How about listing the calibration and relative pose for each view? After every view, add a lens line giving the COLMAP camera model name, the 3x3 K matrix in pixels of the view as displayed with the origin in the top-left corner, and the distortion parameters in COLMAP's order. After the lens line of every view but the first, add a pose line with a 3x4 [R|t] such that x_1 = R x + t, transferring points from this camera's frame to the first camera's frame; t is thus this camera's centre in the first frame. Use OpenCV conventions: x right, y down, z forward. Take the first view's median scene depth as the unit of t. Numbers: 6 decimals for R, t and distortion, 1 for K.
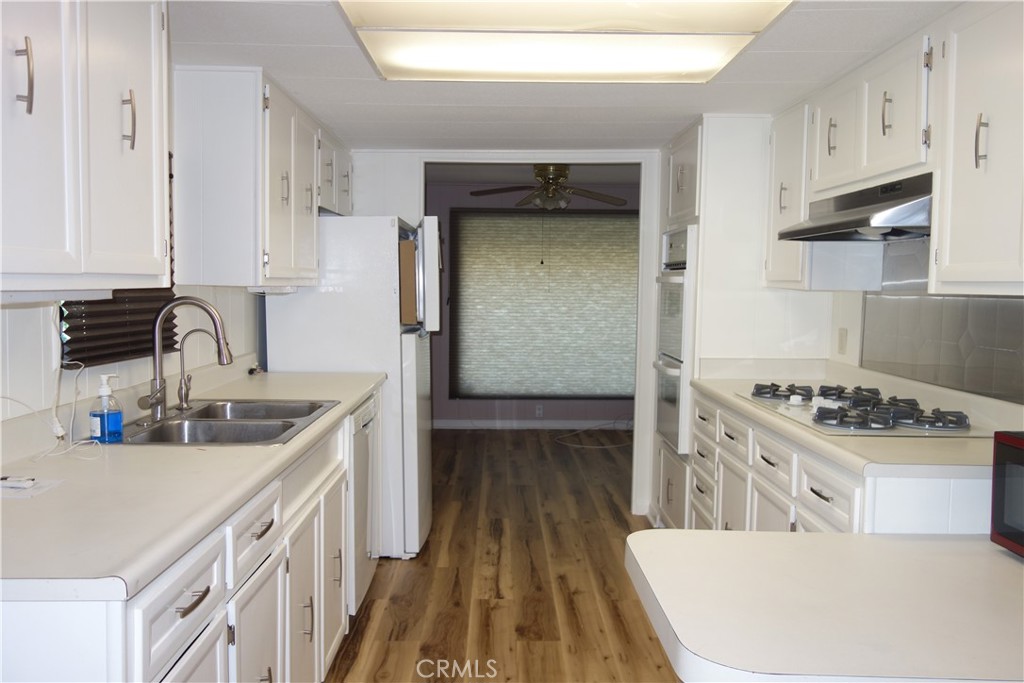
lens RADIAL K [[809.0, 0, 513.7], [0, 809.0, 340.5], [0, 0, 1]] dist [0.010625, -0.003234]
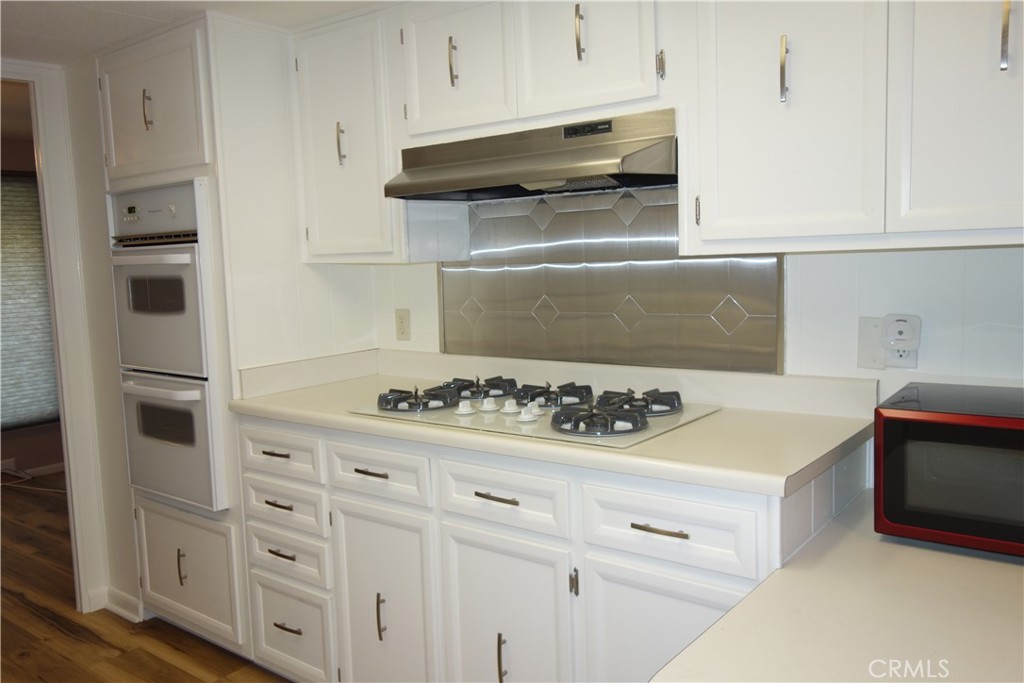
lens RADIAL K [[809.0, 0, 513.7], [0, 809.0, 340.5], [0, 0, 1]] dist [0.010625, -0.003234]
pose [[0.631169, -0.119458, 0.766392, -0.180434], [0.100109, 0.992351, 0.072232, -0.035837], [-0.769158, 0.031132, 0.638300, 0.444508]]
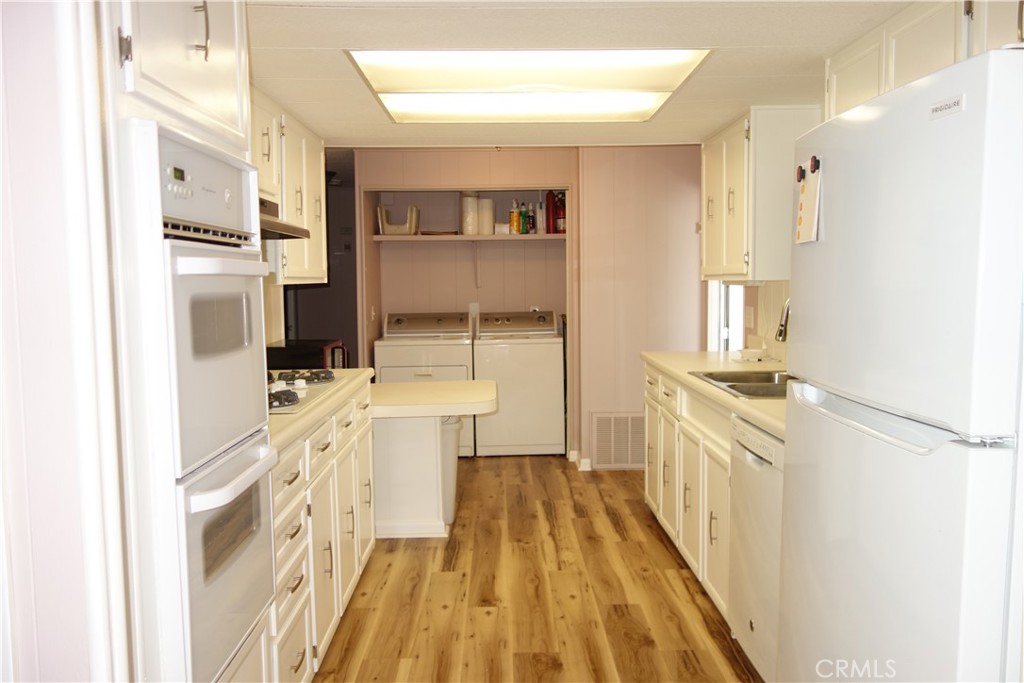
lens RADIAL K [[809.0, 0, 513.7], [0, 809.0, 340.5], [0, 0, 1]] dist [0.010625, -0.003234]
pose [[-0.999996, -0.002497, -0.000944, 0.058086], [-0.002606, 0.989816, 0.142328, -0.126021], [0.000579, 0.142330, -0.989819, 1.854527]]
